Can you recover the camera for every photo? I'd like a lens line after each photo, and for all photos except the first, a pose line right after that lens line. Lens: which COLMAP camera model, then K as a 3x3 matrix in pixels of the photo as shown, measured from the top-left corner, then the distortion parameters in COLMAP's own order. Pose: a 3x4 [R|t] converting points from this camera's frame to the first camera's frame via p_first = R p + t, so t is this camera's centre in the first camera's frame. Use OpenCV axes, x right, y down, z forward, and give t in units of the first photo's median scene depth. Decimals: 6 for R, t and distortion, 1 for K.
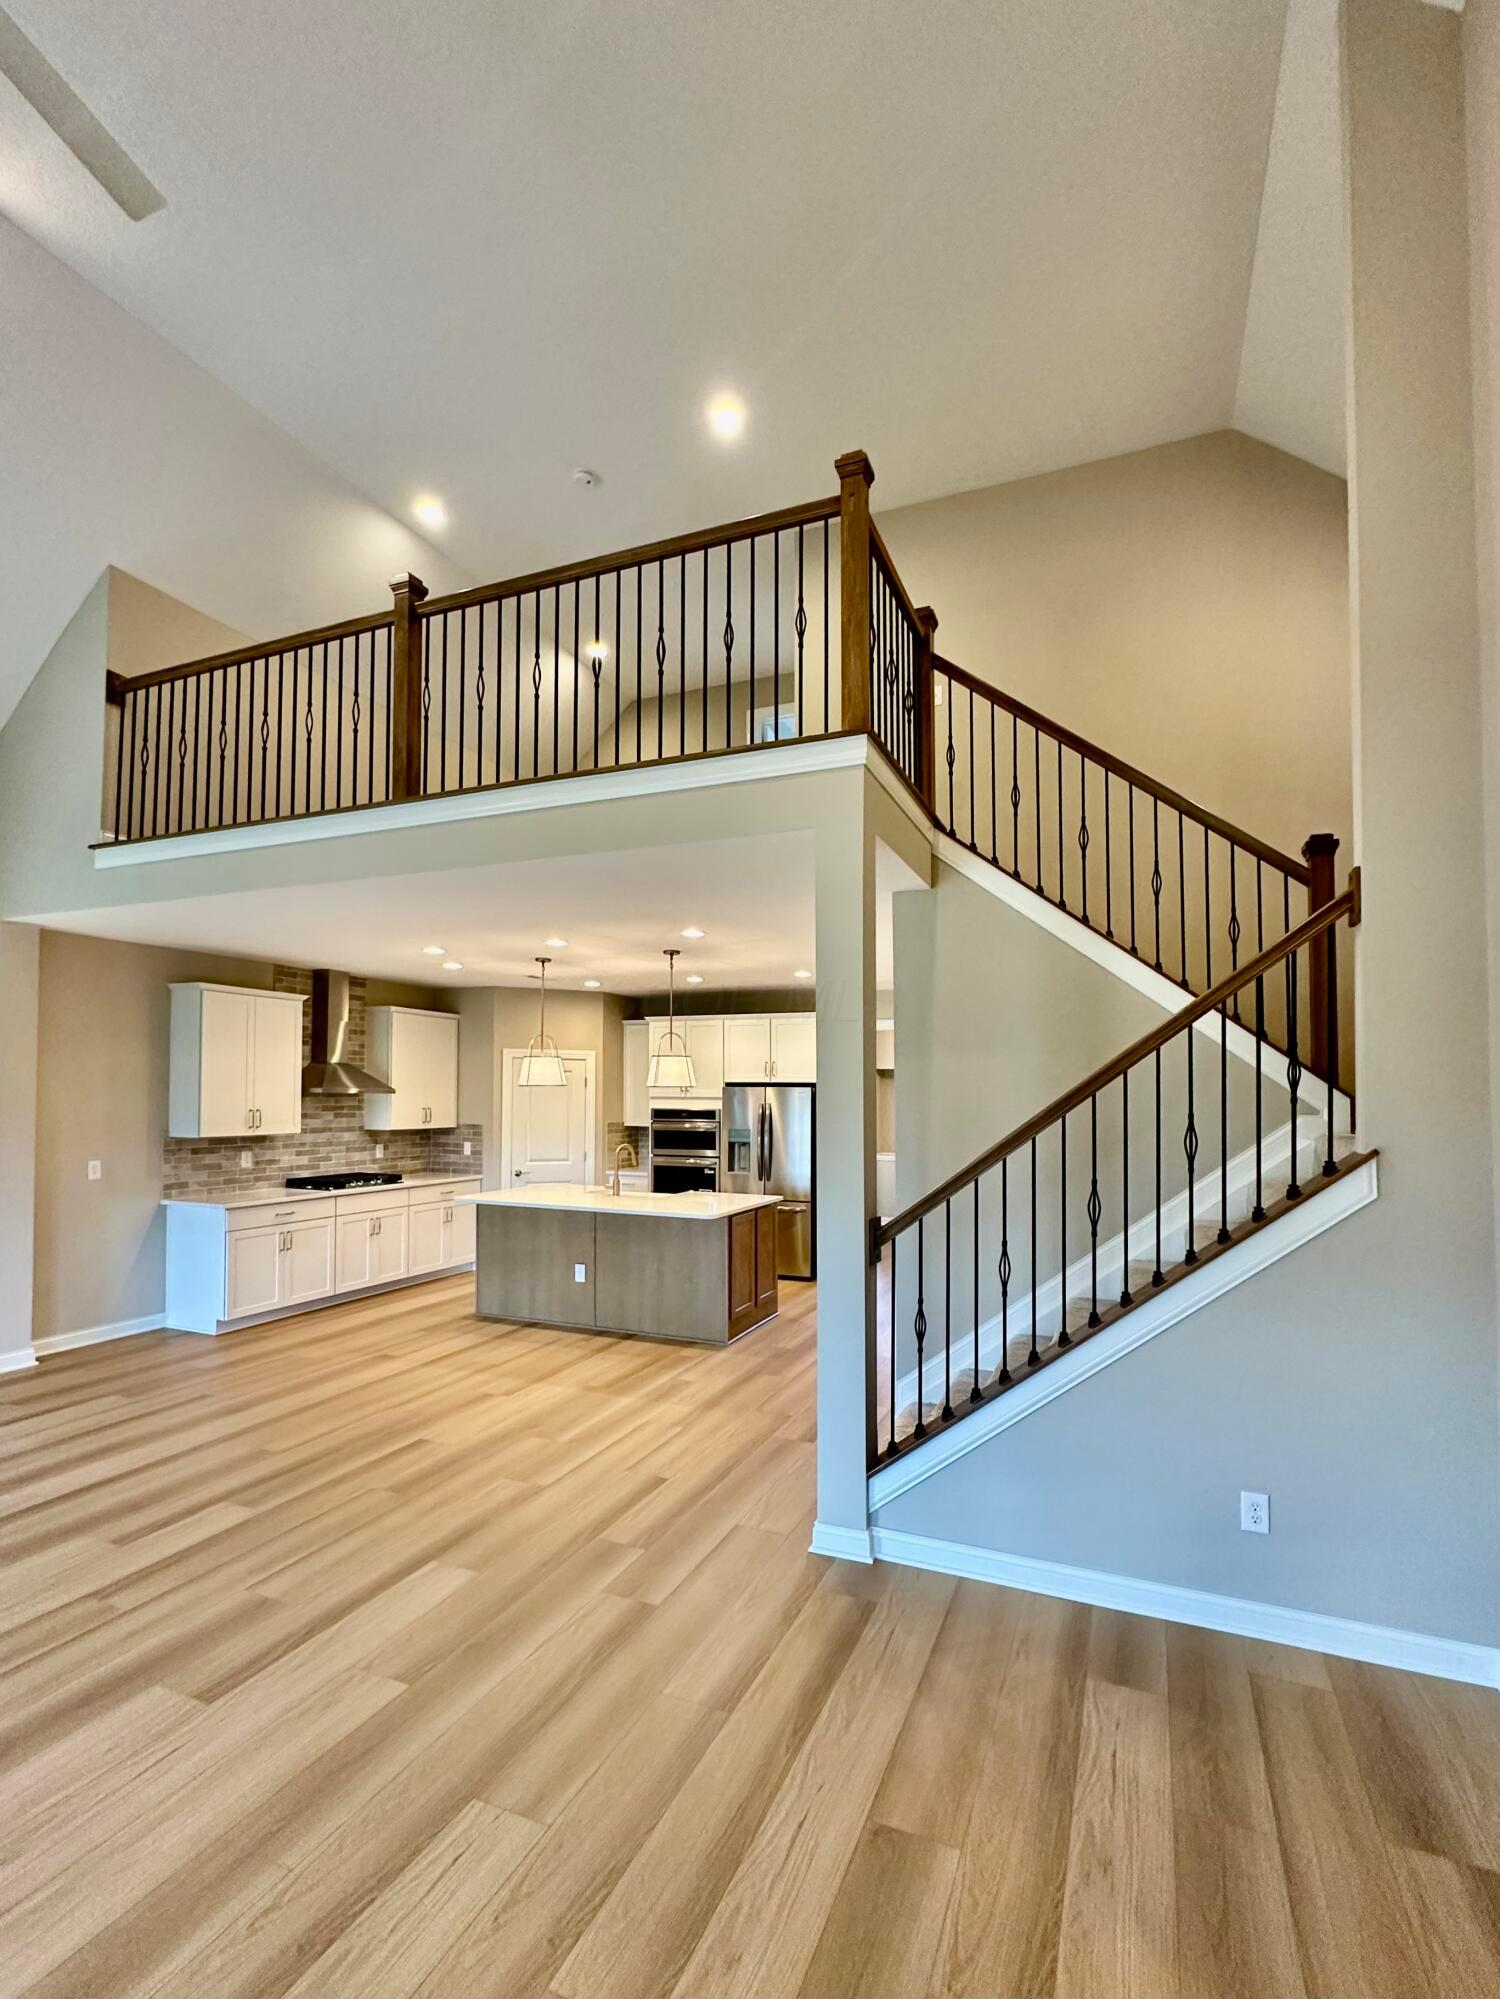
lens RADIAL K [[907.3, 0, 757.9], [0, 907.3, 1074.1], [0, 0, 1]] dist [-0.001346, -0.000141]
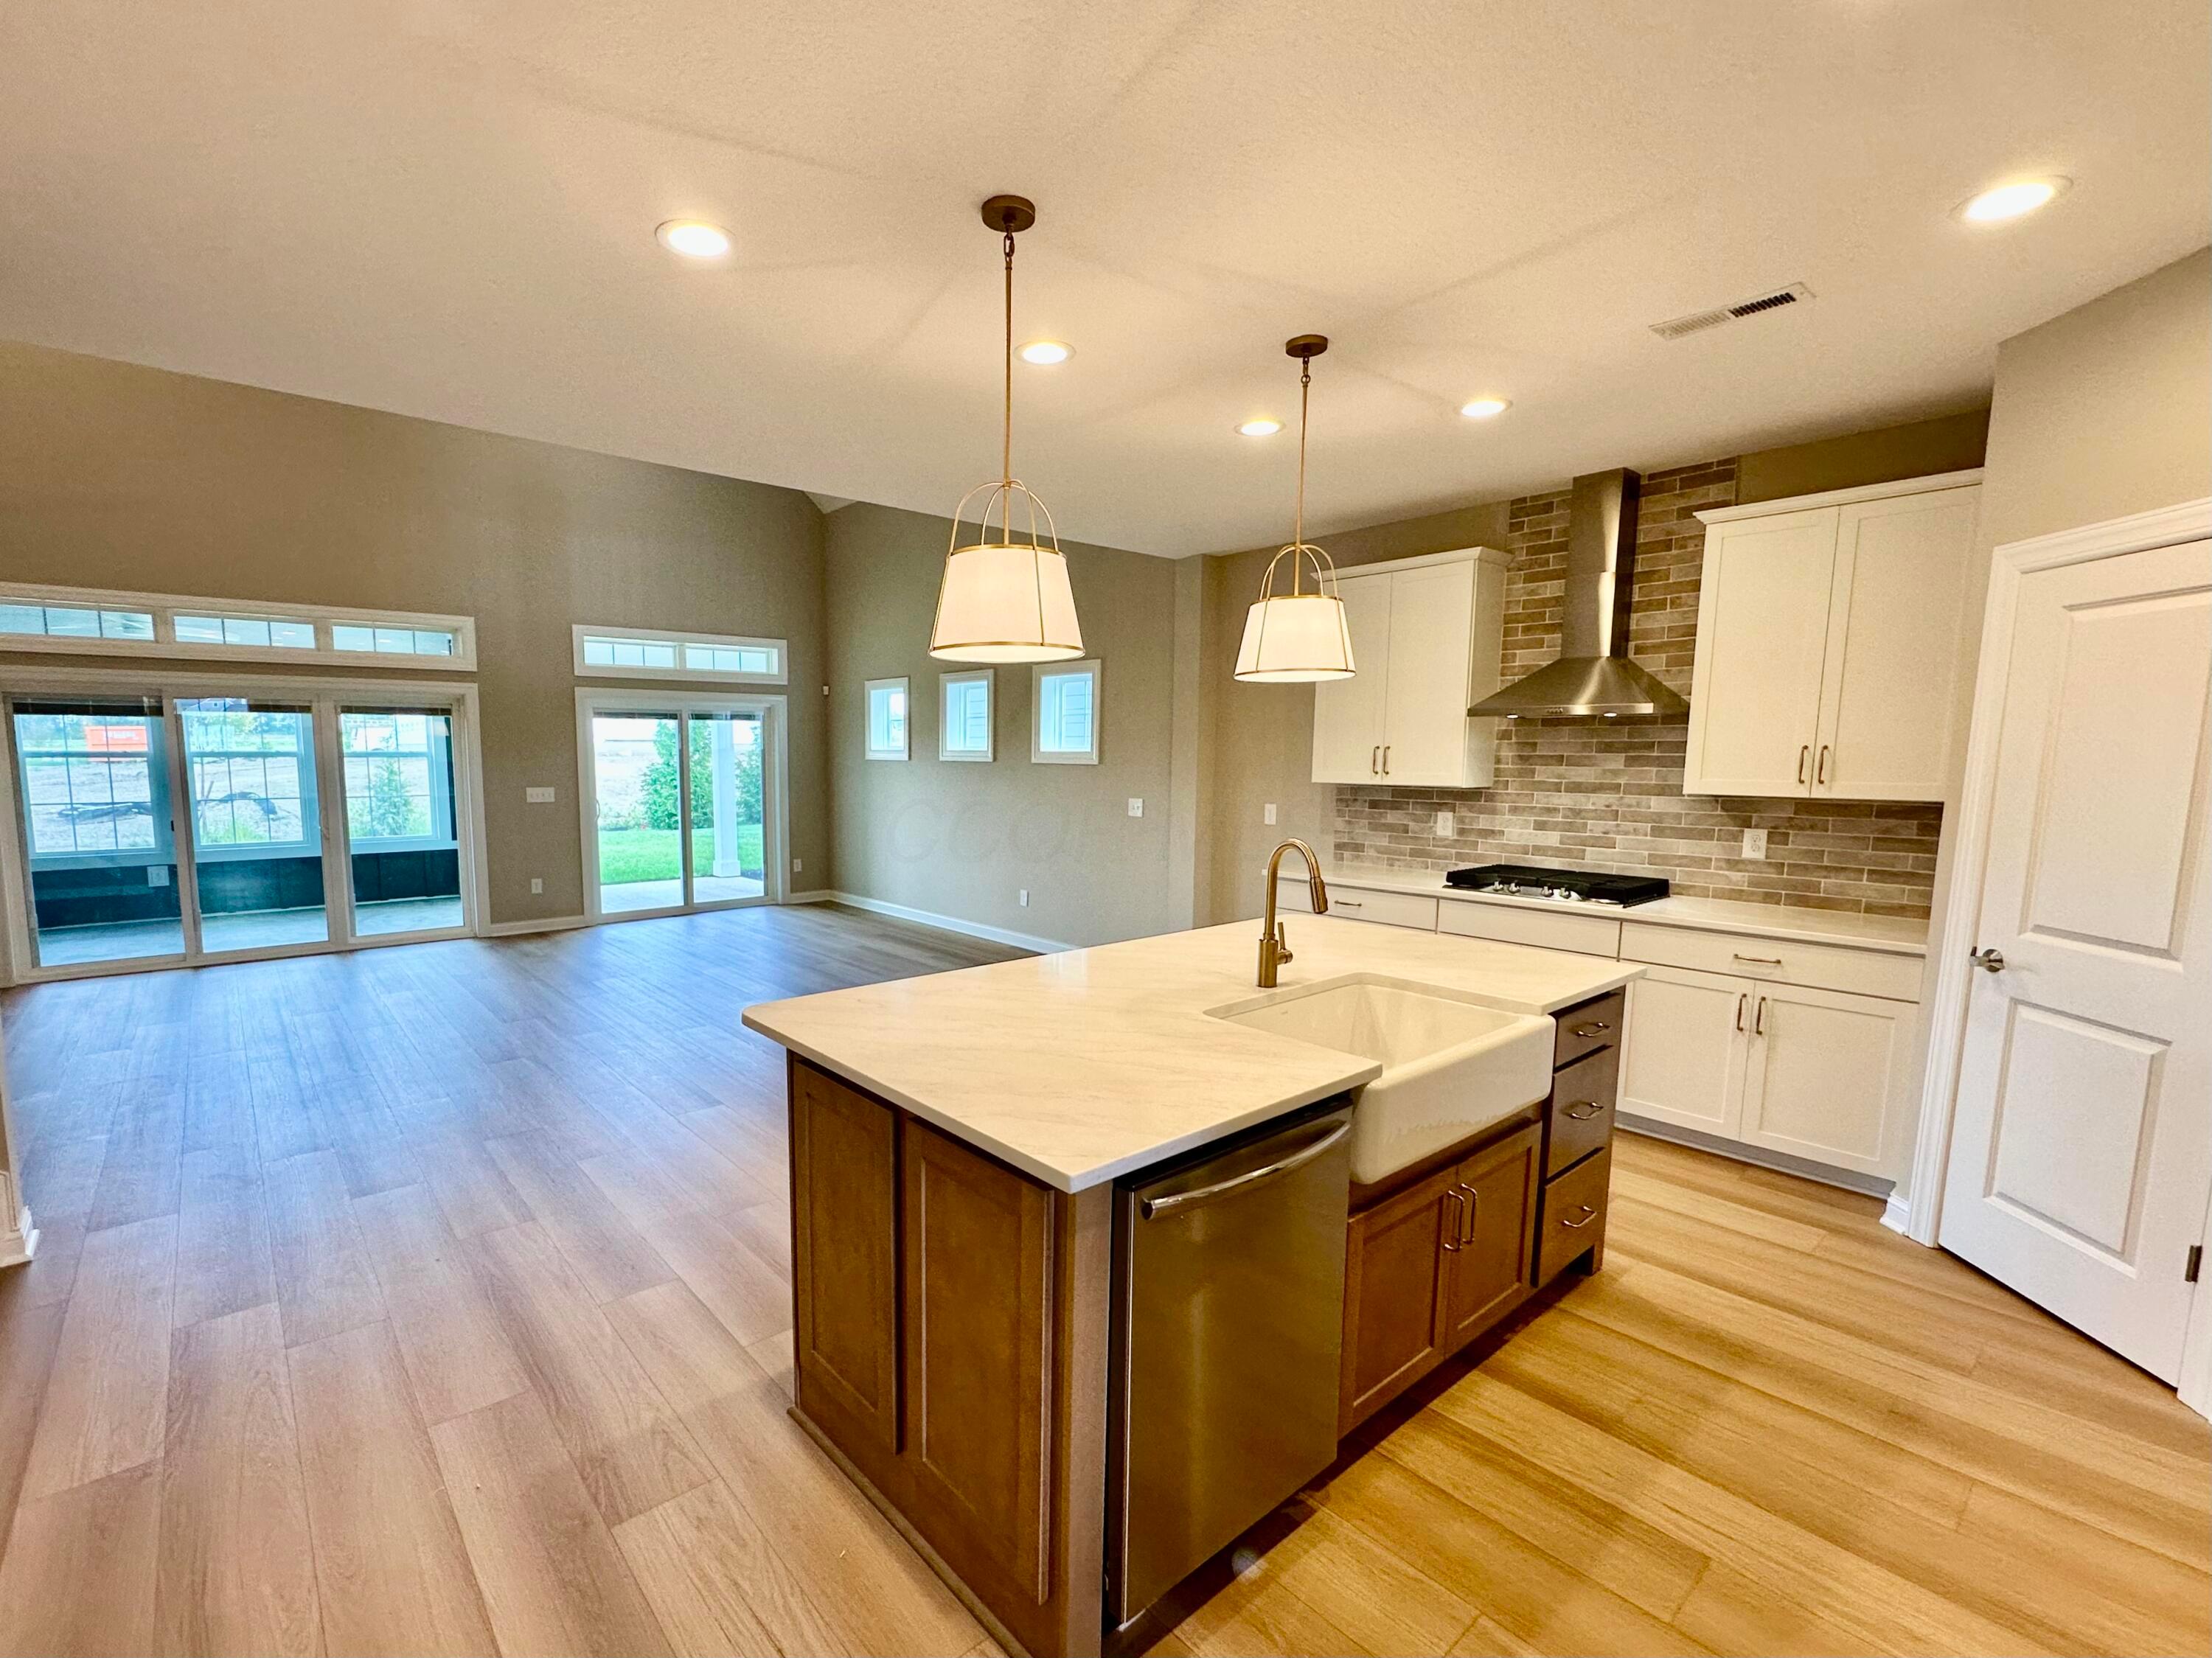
lens RADIAL K [[987.5, 0, 1064.7], [0, 987.5, 880.2], [0, 0, 1]] dist [0.000786, 0.000026]
pose [[-0.444791, 0.103913, -0.889586, 0.193601], [0.014181, 0.993939, 0.109012, 0.051523], [0.895522, 0.035872, -0.443569, 1.051728]]
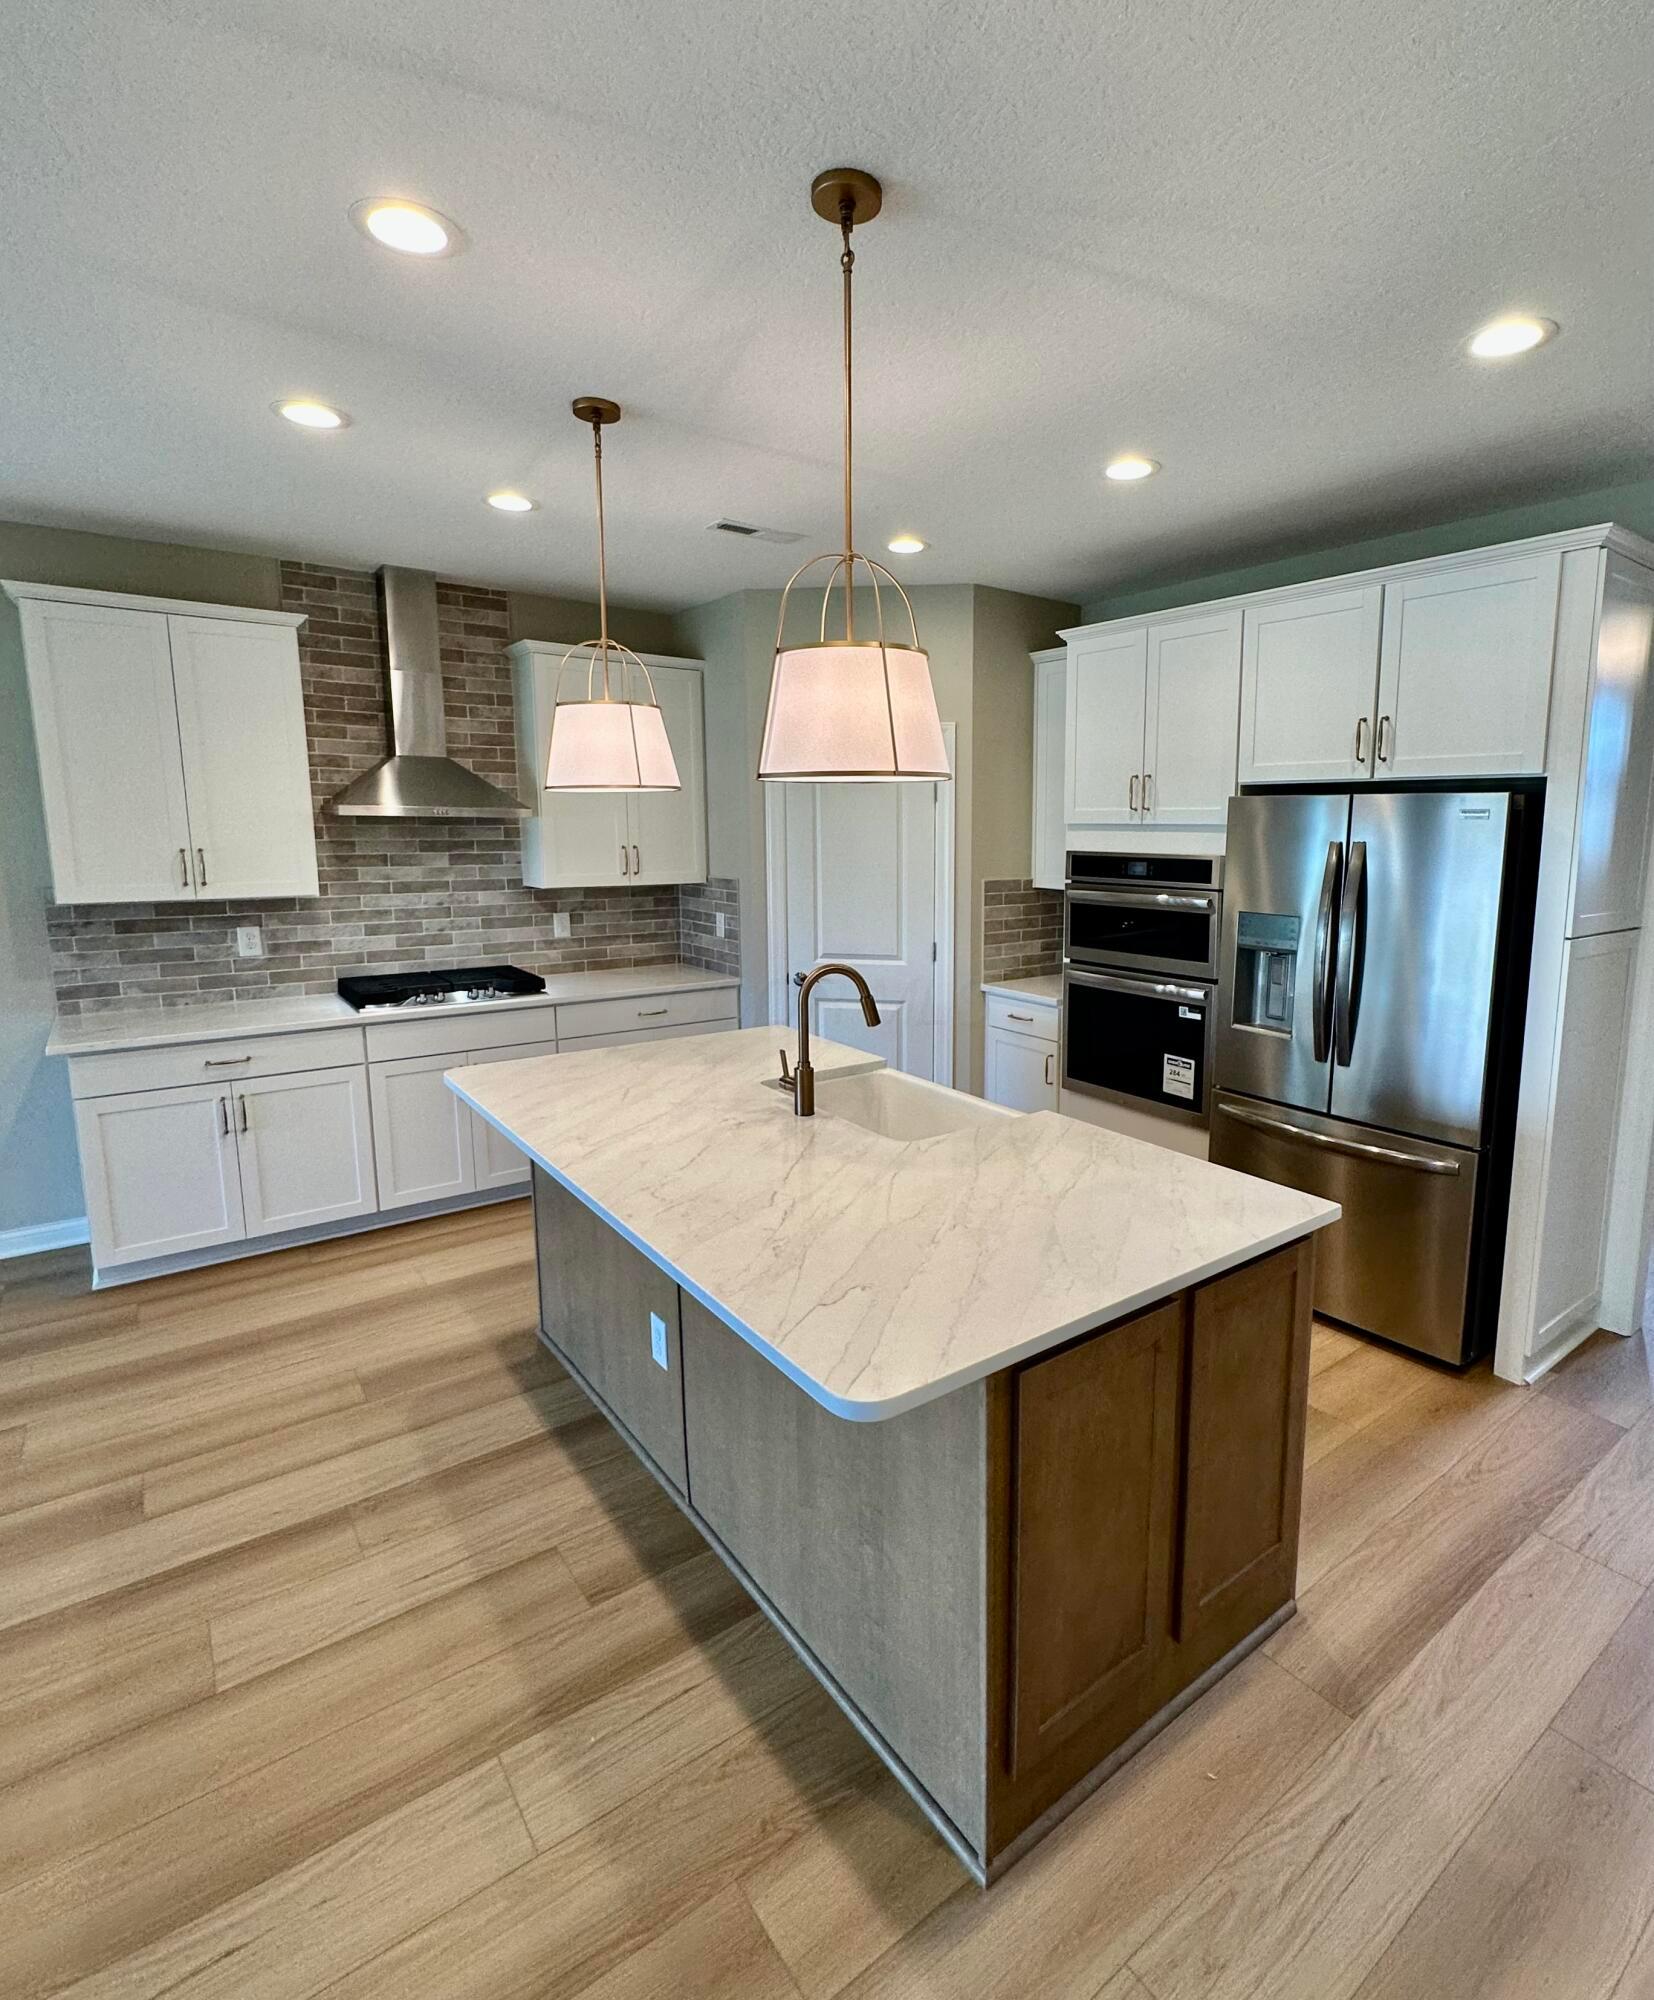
lens RADIAL K [[985.7, 0, 861.0], [0, 985.7, 995.4], [0, 0, 1]] dist [-0.017322, -0.000069]
pose [[0.868438, 0.084450, -0.488553, 0.035225], [0.010422, 0.982060, 0.188281, 0.019488], [0.495688, -0.168602, 0.851978, 0.667843]]
